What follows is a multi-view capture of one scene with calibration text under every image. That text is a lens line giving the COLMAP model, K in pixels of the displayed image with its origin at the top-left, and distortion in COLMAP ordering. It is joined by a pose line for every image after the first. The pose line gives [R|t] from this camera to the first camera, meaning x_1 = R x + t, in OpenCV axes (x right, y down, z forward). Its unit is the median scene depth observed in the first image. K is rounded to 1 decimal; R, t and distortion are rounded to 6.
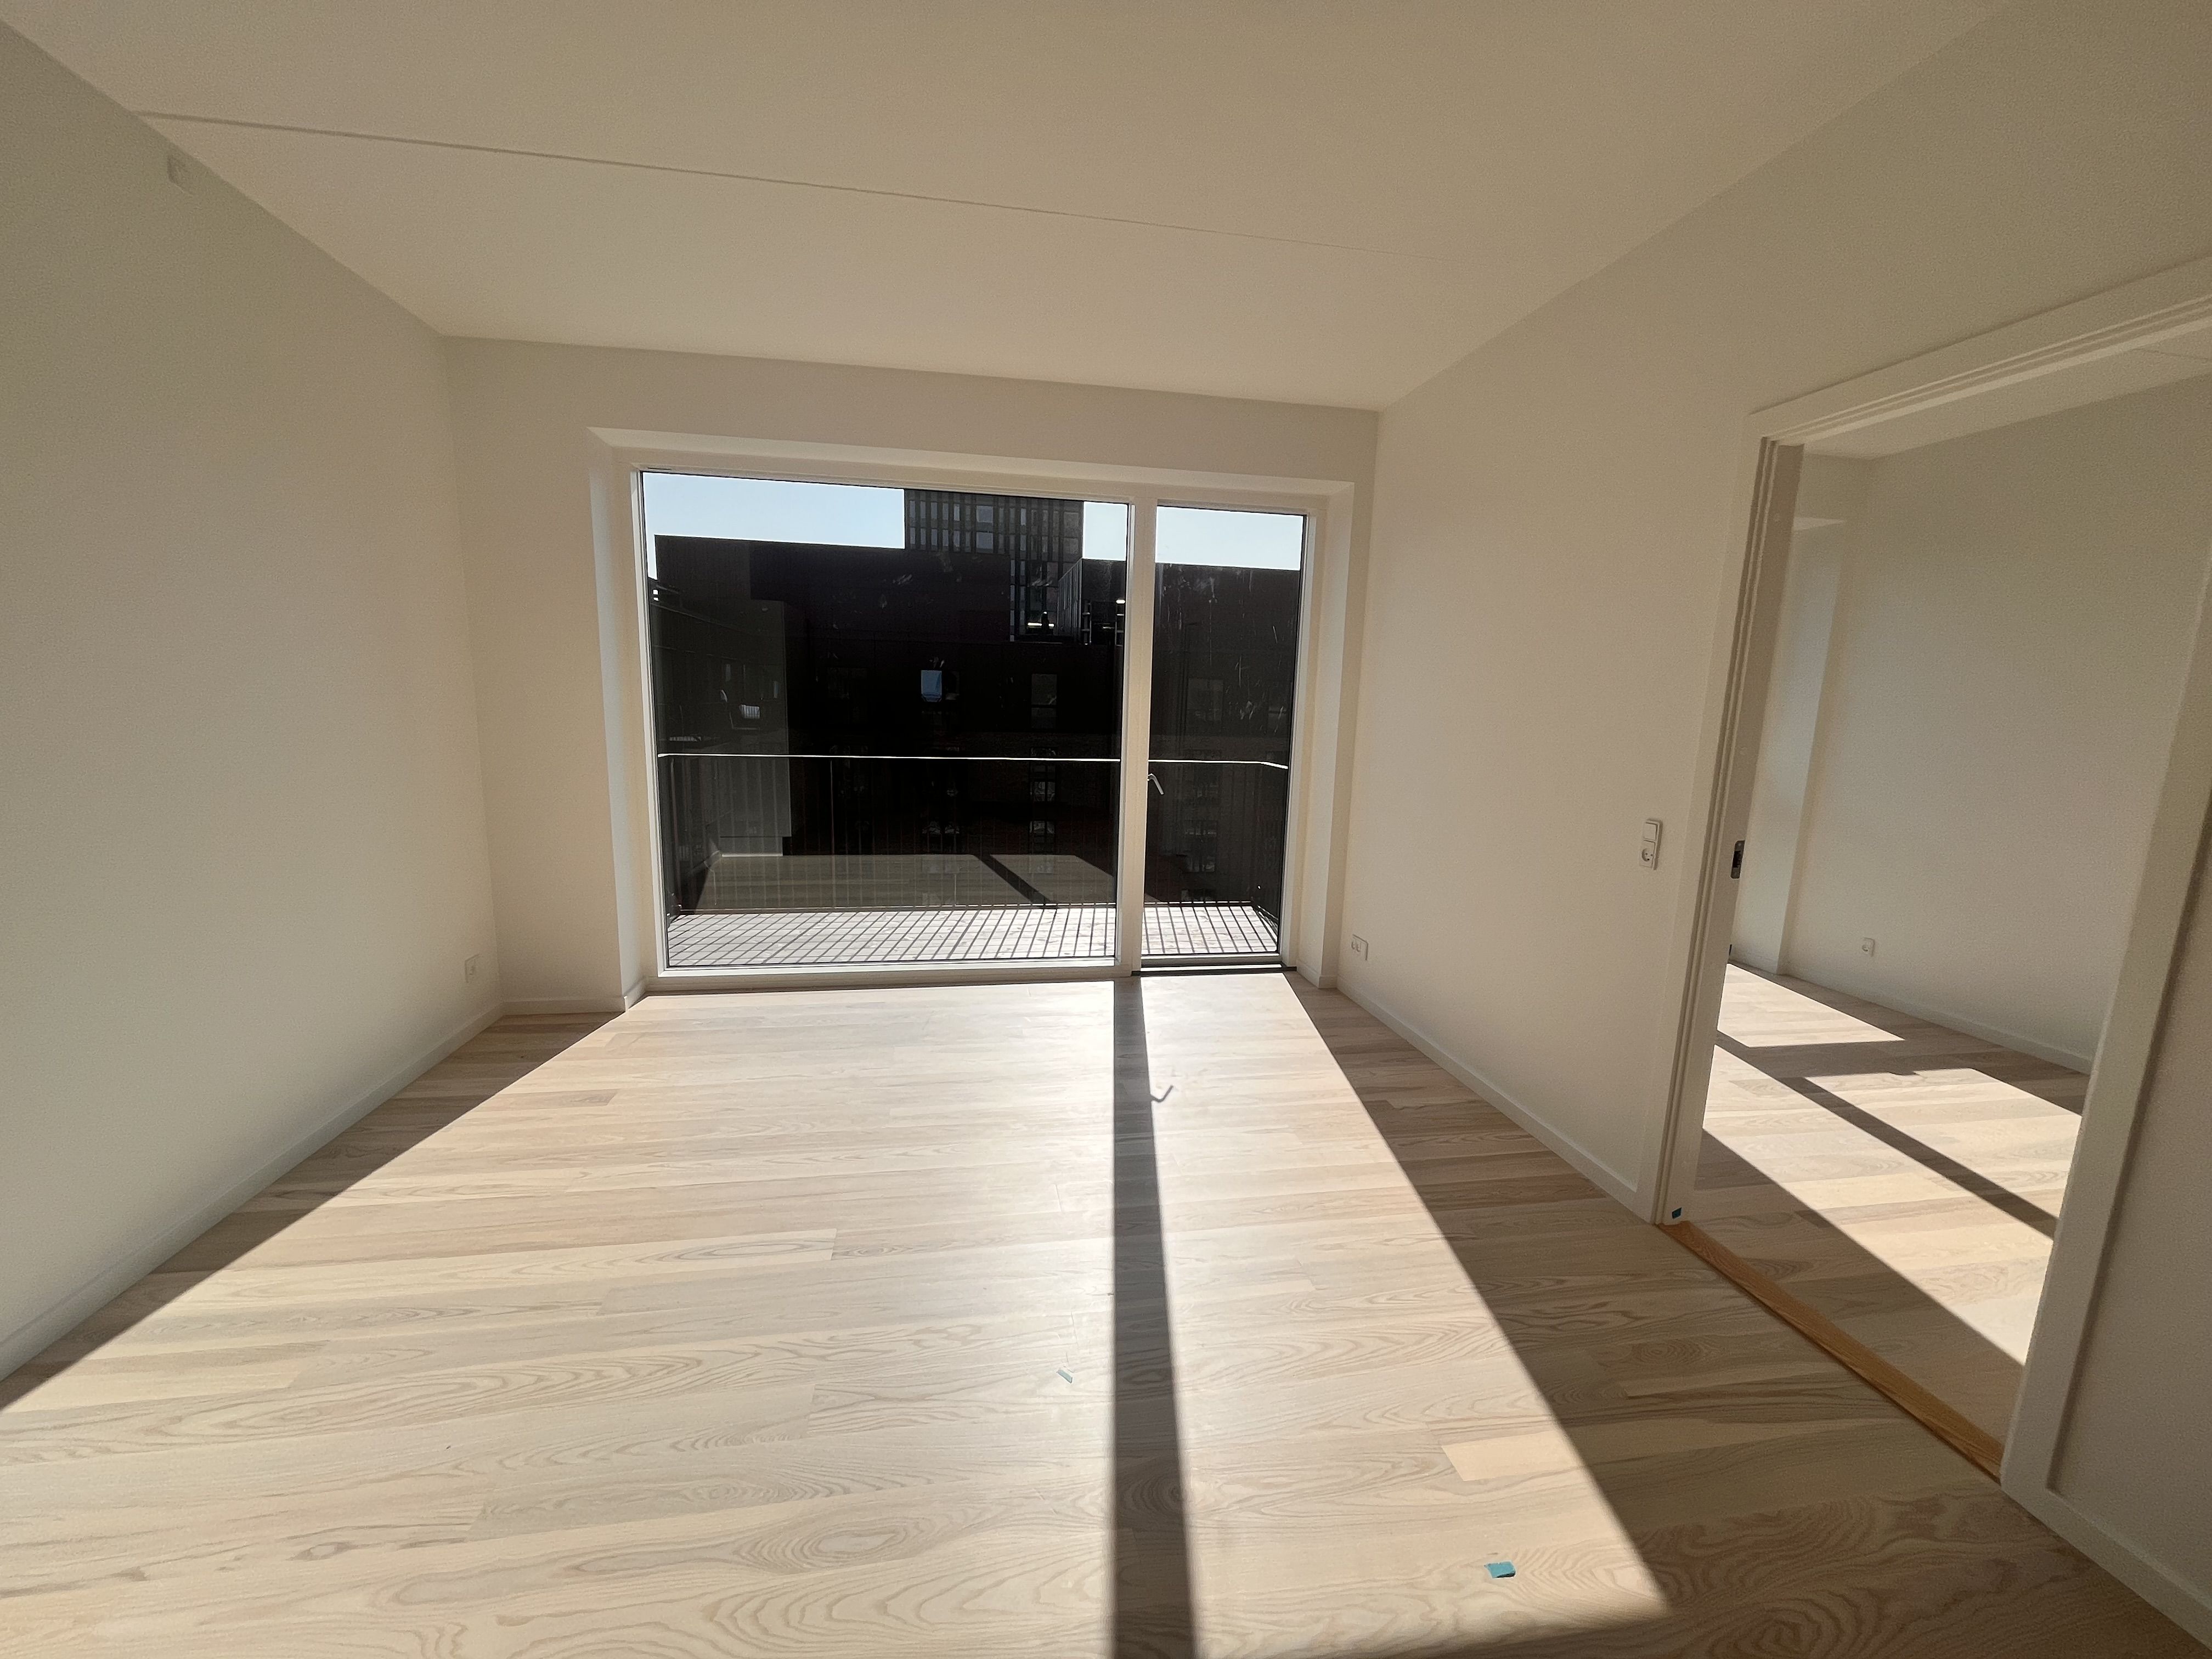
lens RADIAL K [[886.8, 0, 1095.1], [0, 886.8, 832.8], [0, 0, 1]] dist [0.000375, -0.000231]
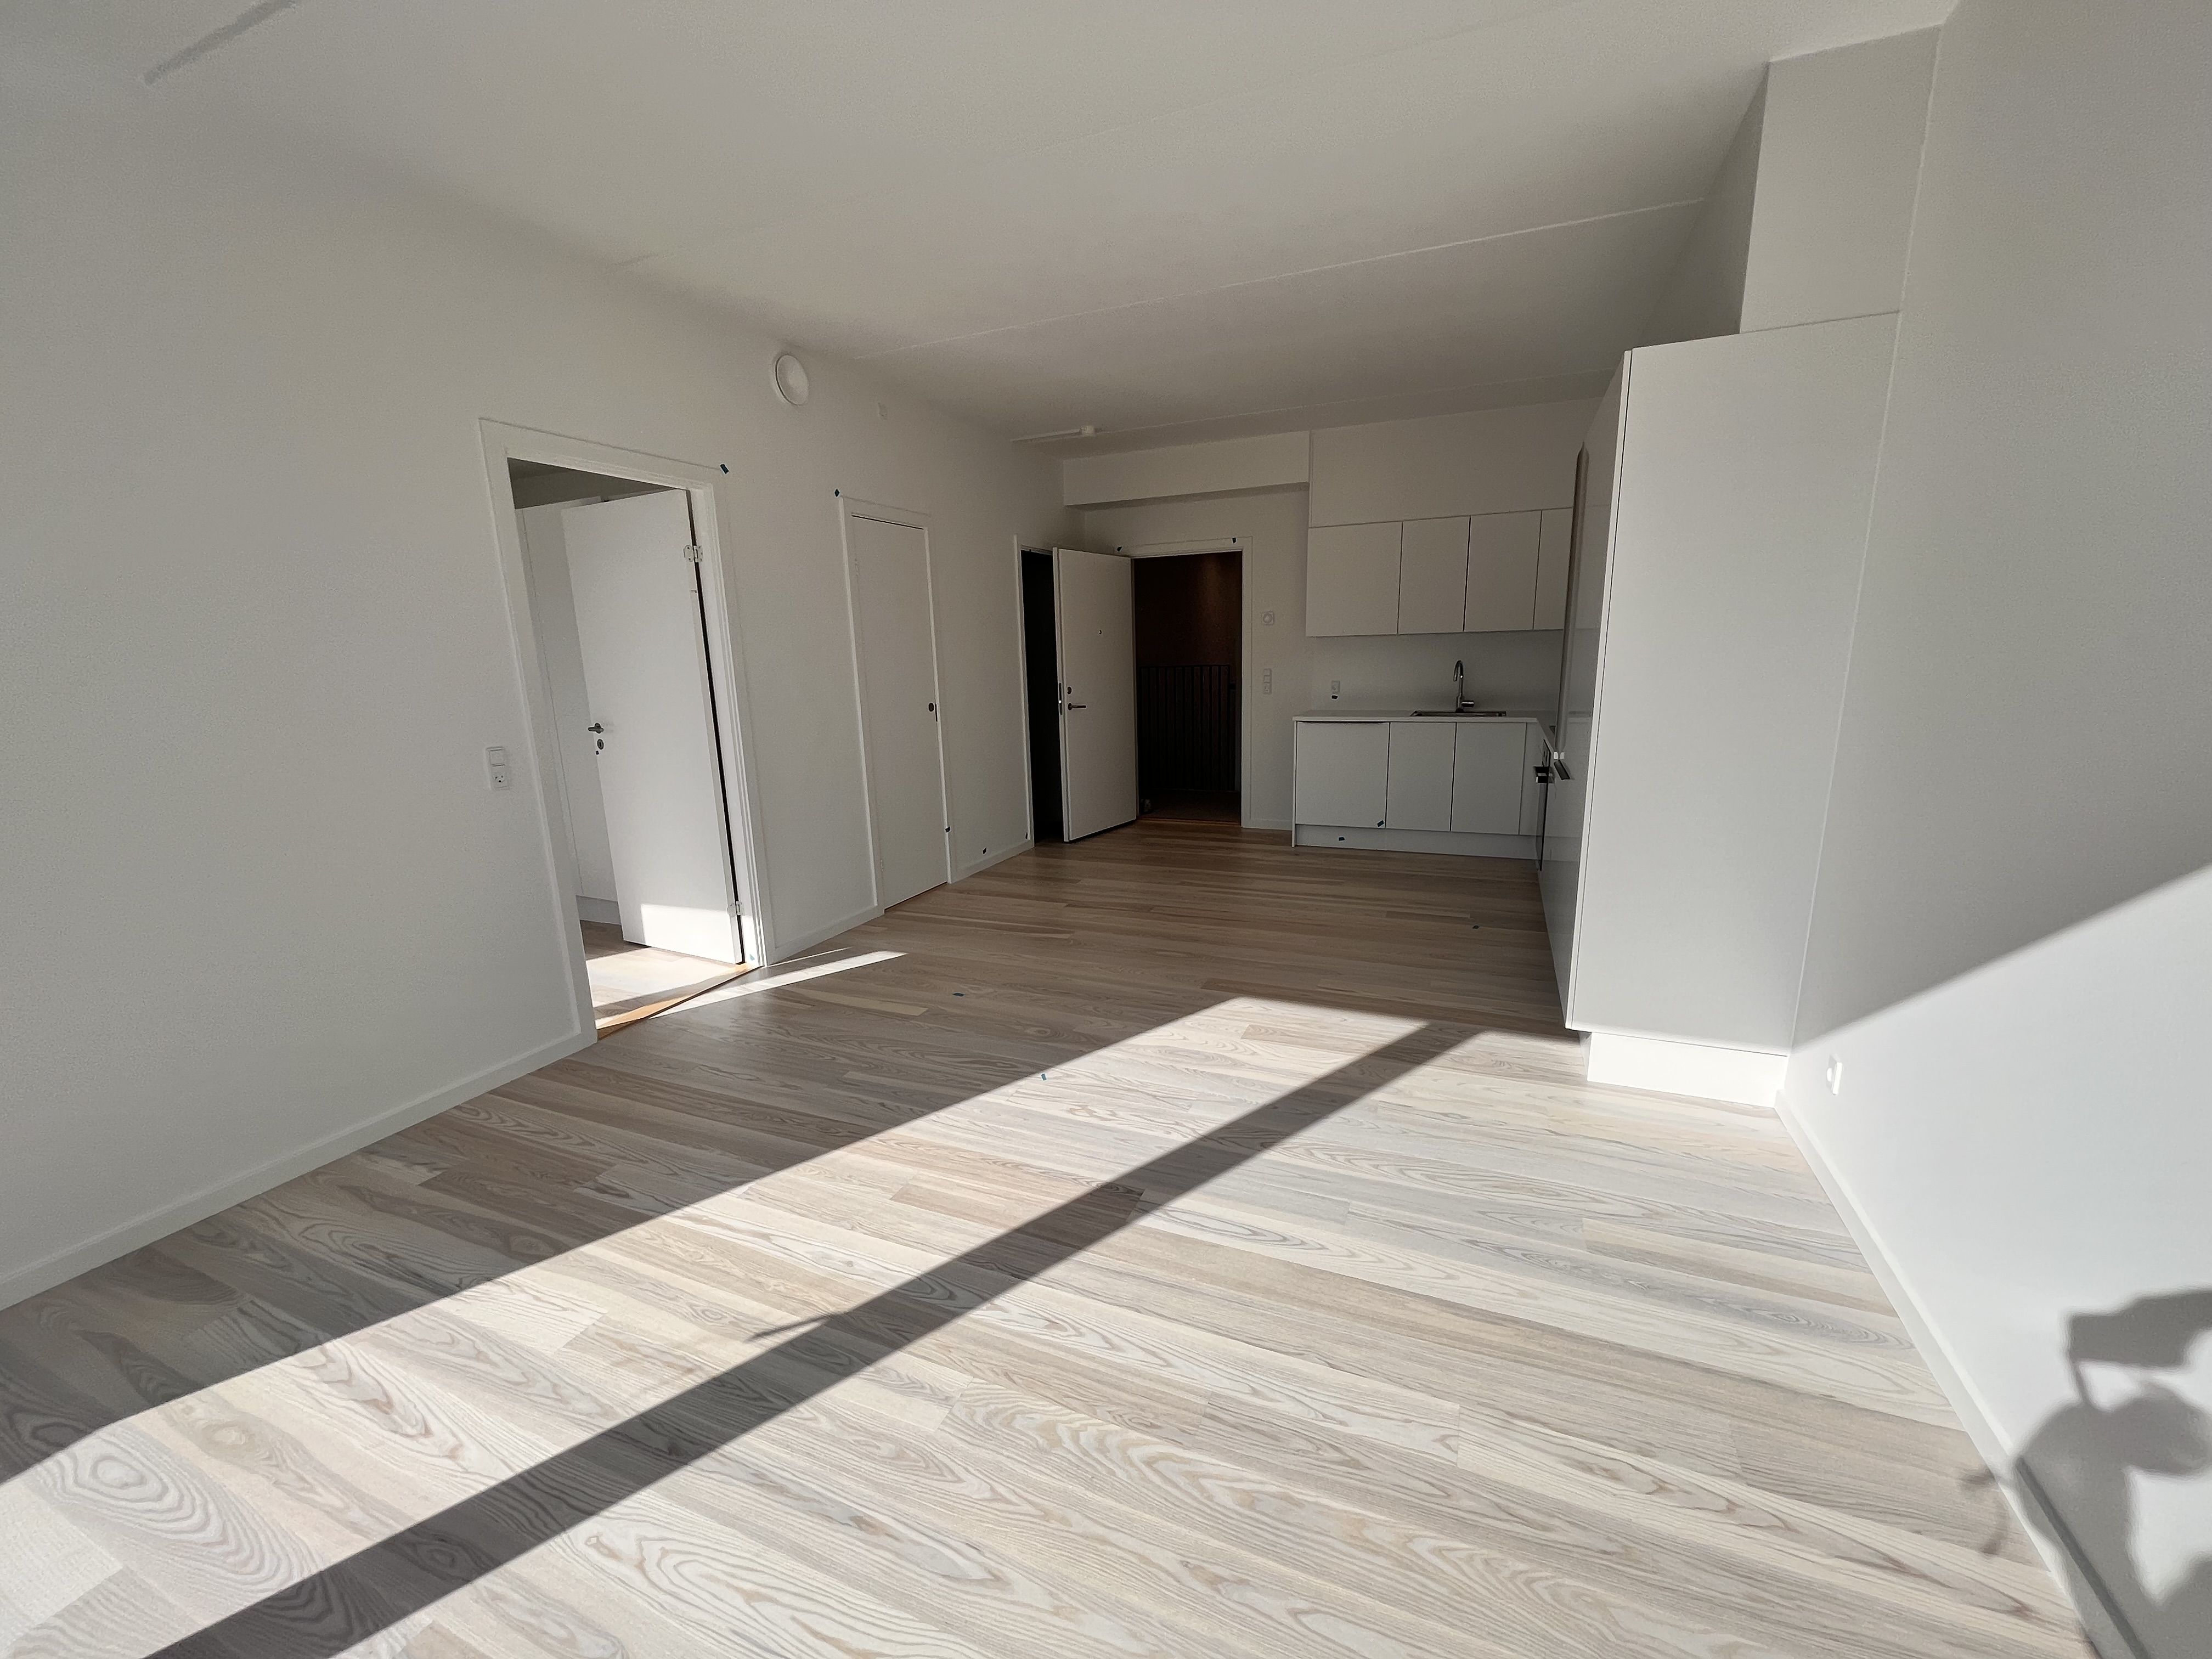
lens RADIAL K [[886.8, 0, 1108.5], [0, 886.8, 834.3], [0, 0, 1]] dist [0.000375, -0.000231]
pose [[-0.841509, -0.110263, 0.528871, -0.745525], [0.093724, 0.934309, 0.343922, -0.255232], [-0.532051, 0.338981, -0.775895, 1.646599]]
